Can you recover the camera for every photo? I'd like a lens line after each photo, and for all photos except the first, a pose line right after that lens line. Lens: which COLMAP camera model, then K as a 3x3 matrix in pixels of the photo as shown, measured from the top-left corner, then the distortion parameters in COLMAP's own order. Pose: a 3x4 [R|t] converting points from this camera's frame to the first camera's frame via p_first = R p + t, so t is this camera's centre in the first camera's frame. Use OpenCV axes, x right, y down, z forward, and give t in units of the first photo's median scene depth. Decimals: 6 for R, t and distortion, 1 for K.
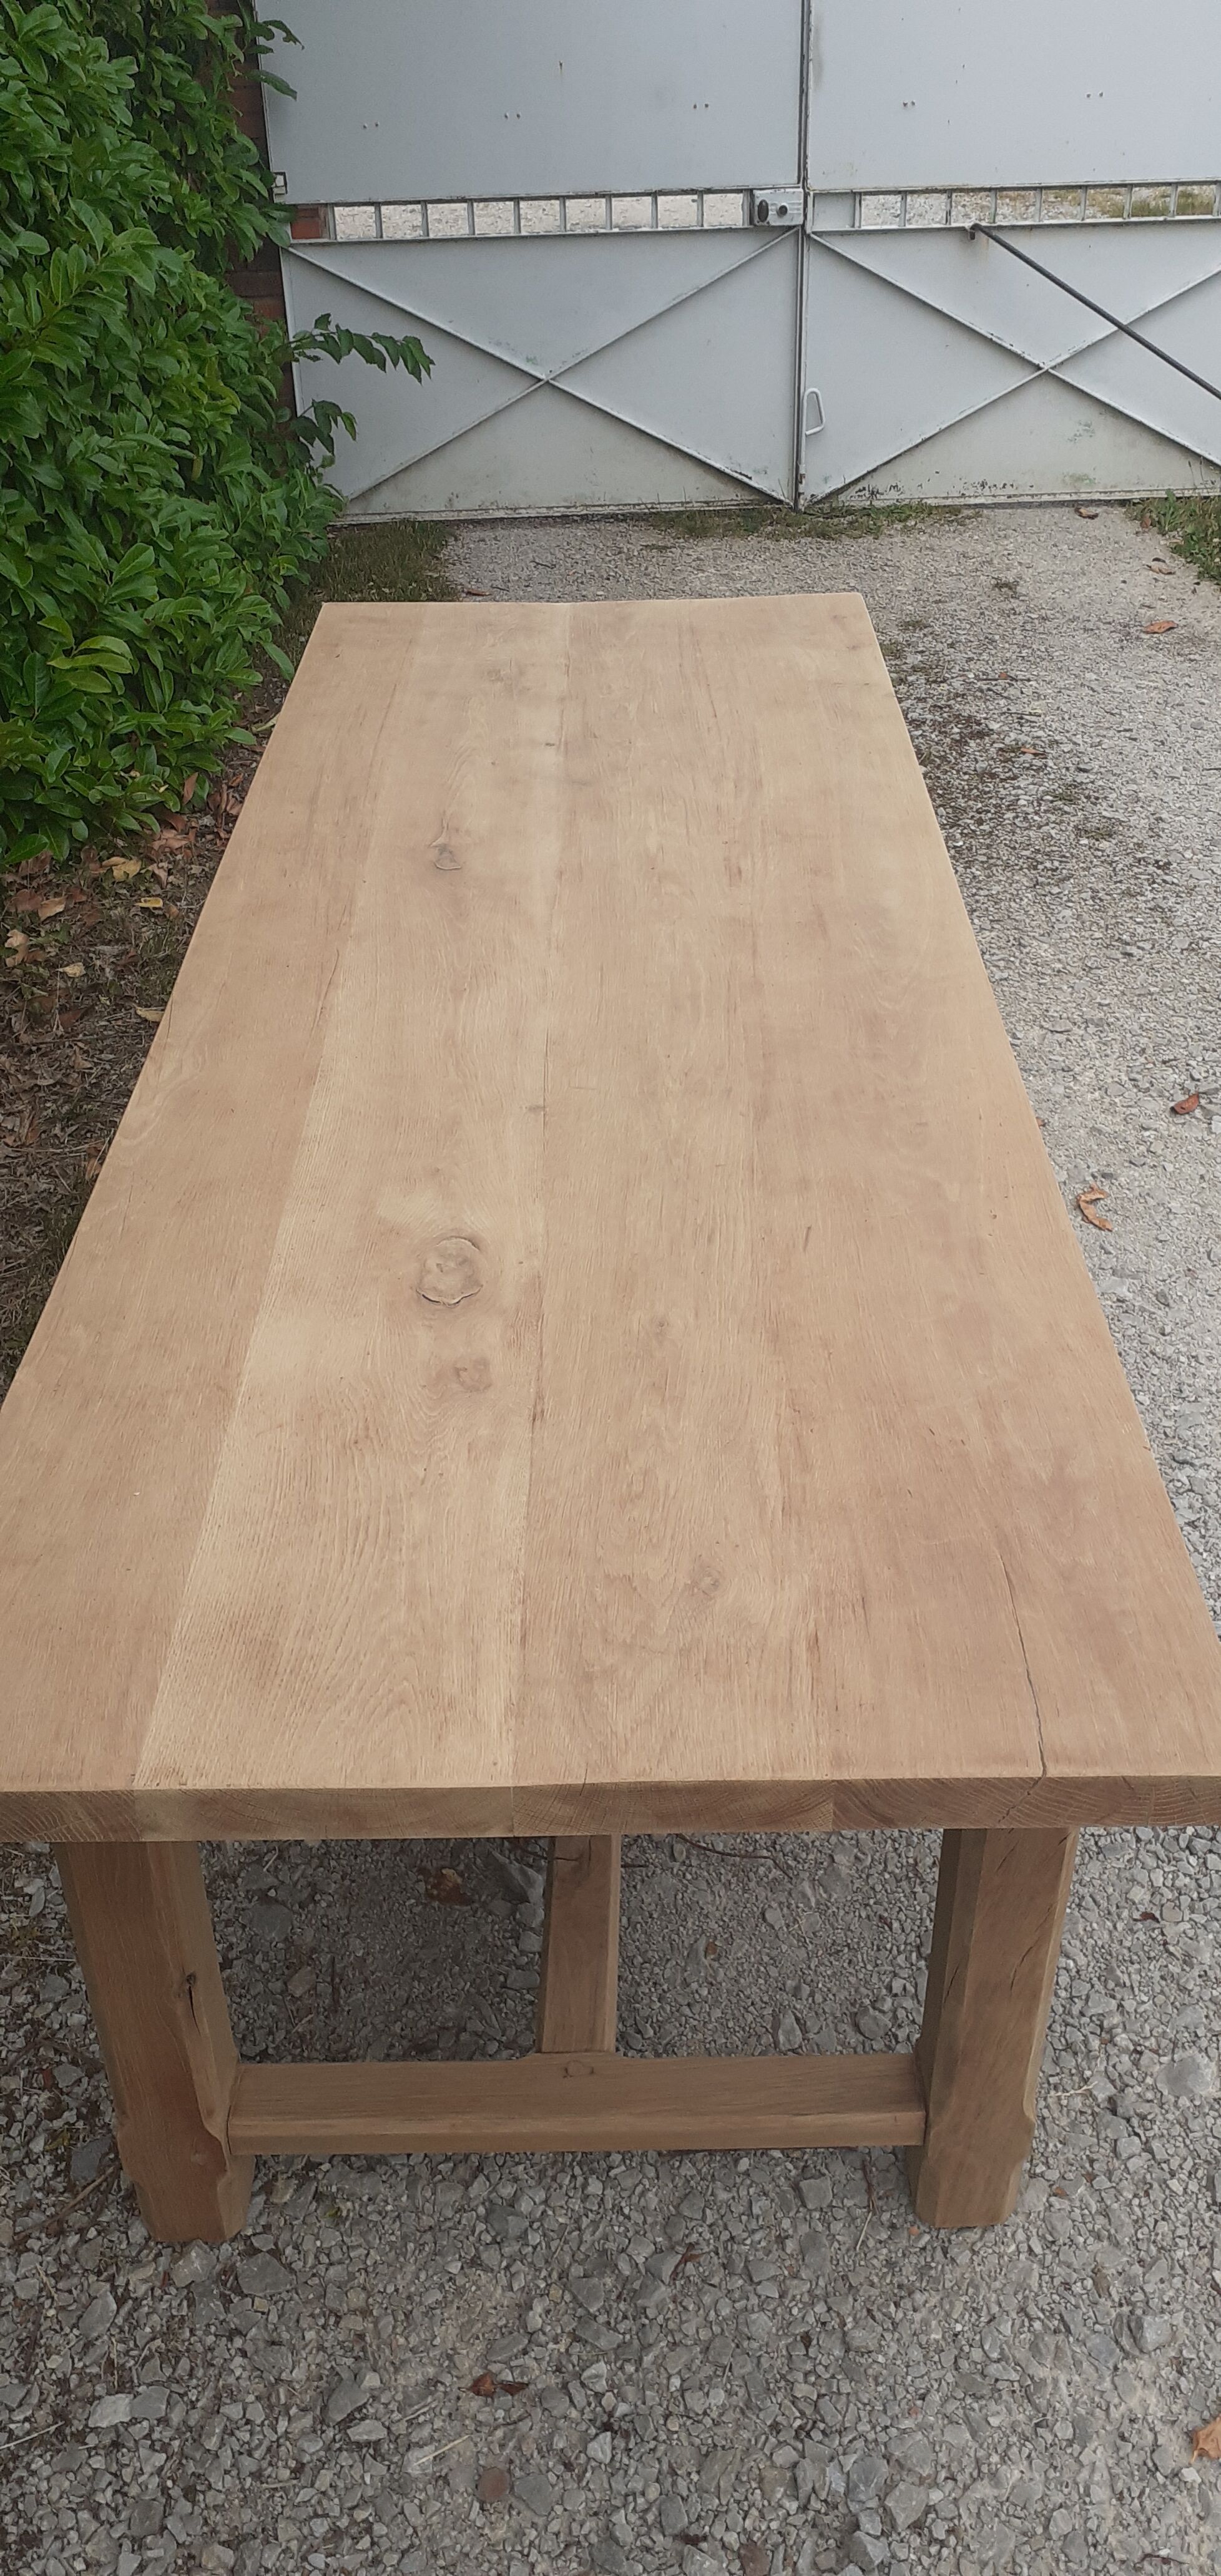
lens RADIAL K [[2058.4, 0, 630.0], [0, 2058.4, 1276.3], [0, 0, 1]] dist [0.064310, -0.115375]
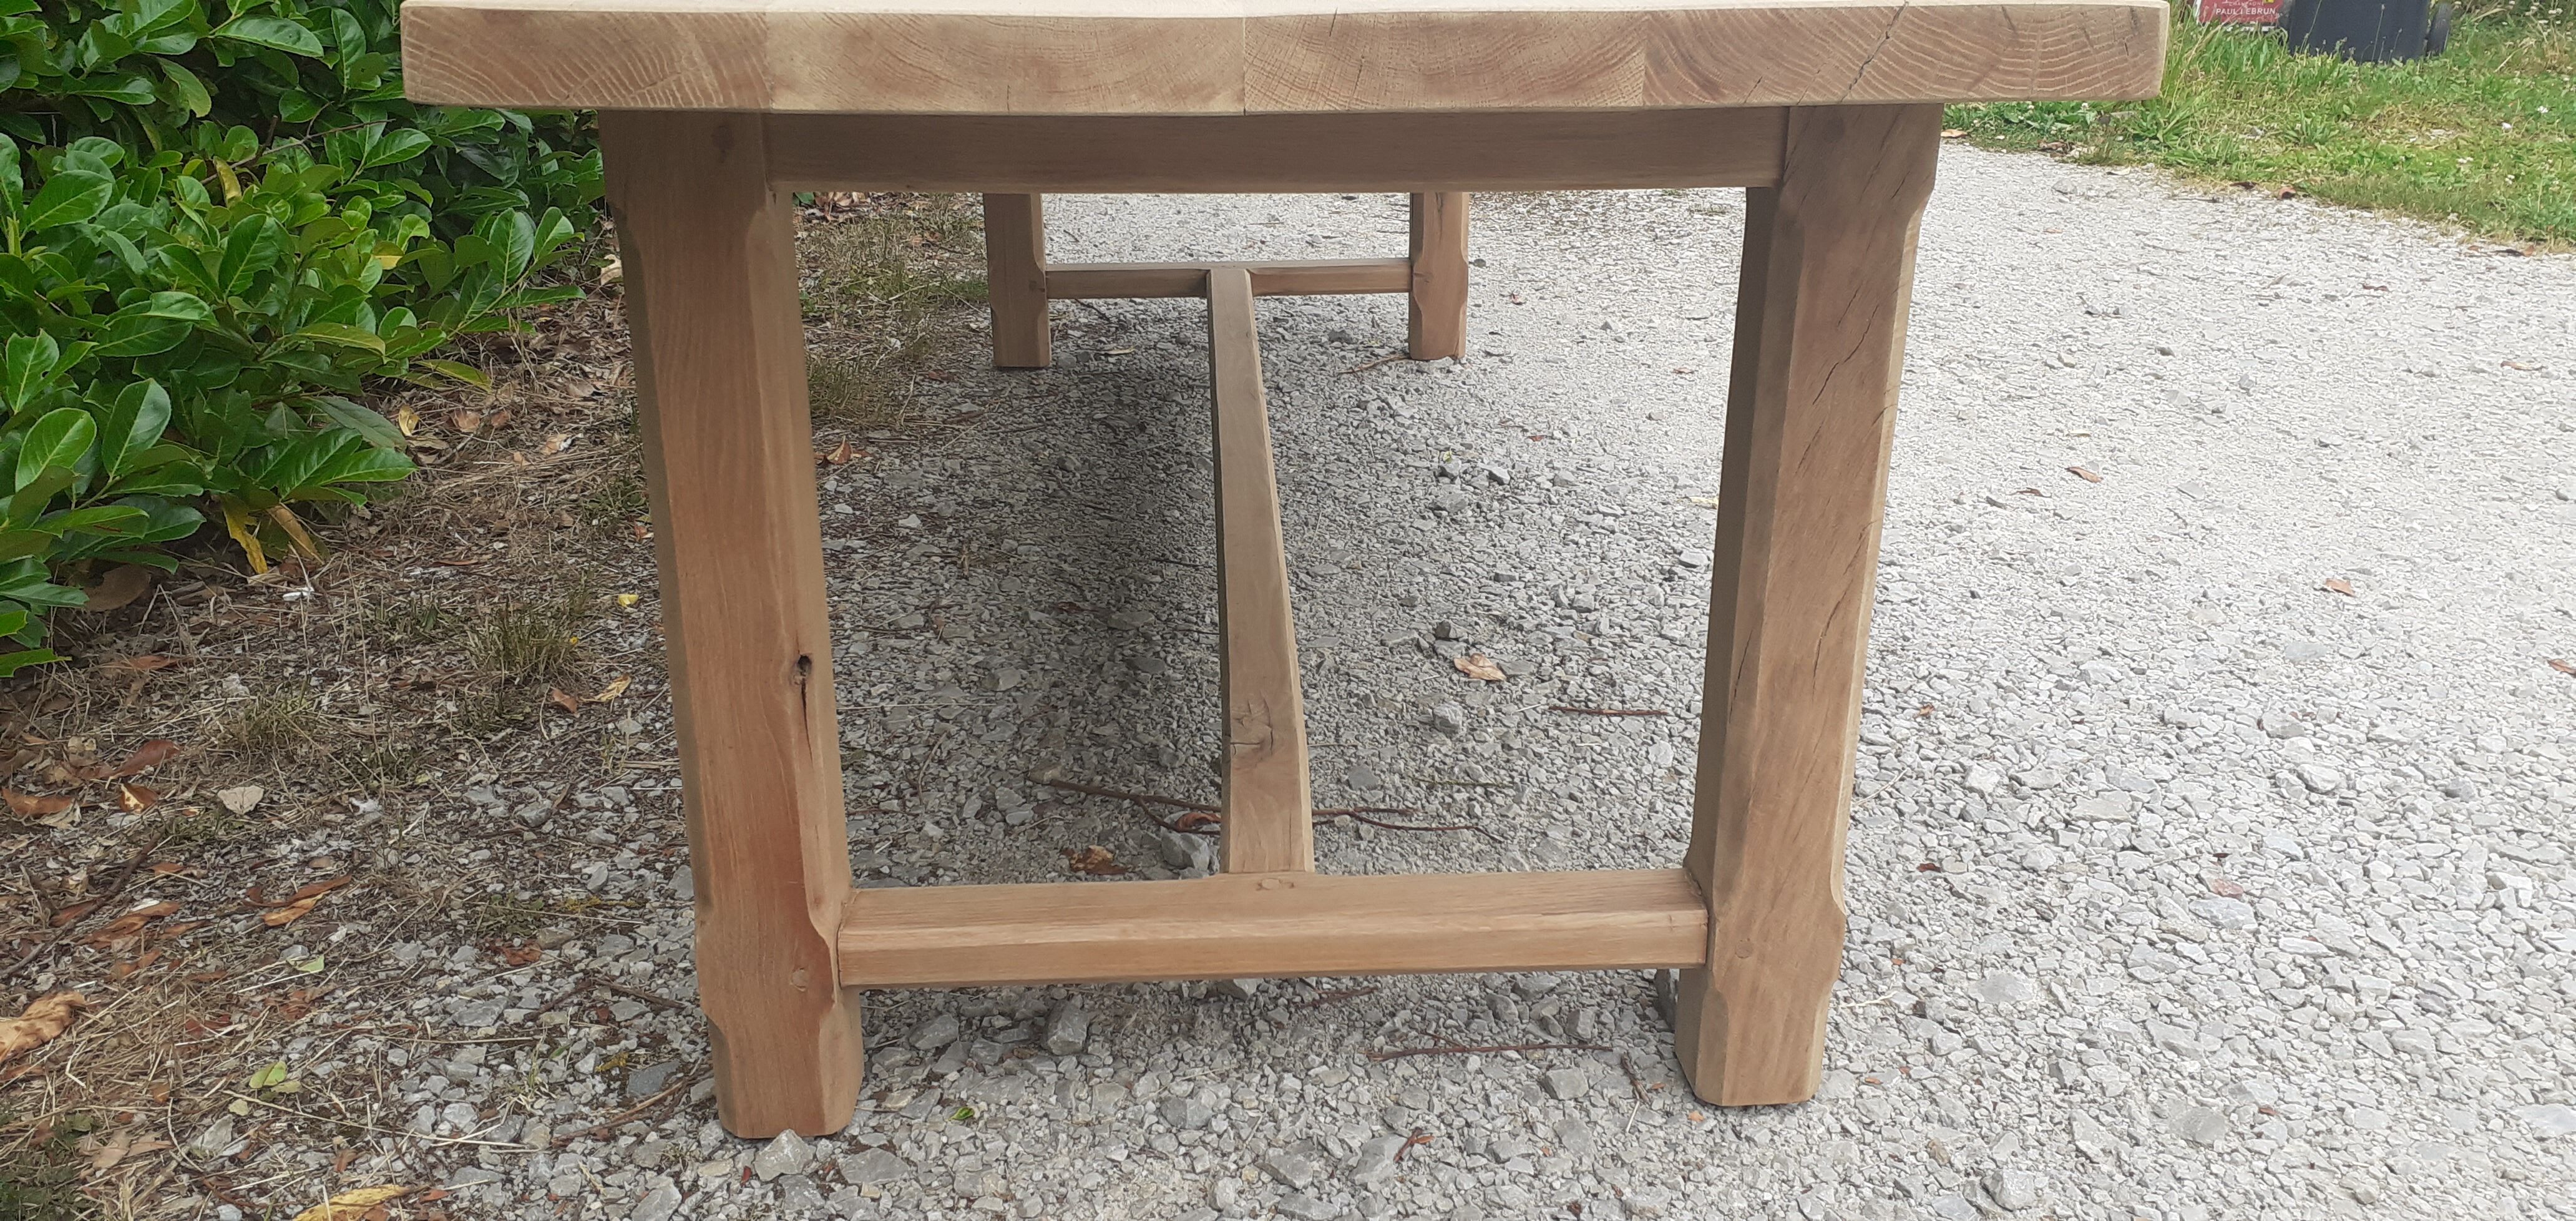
lens RADIAL K [[2058.4, 0, 1269.2], [0, 2058.4, 560.4], [0, 0, 1]] dist [0.064310, -0.115375]
pose [[0.999396, -0.005903, 0.034241, -0.052933], [0.013813, 0.971741, -0.235644, 0.441608], [-0.031883, 0.235974, 0.971236, 0.185410]]
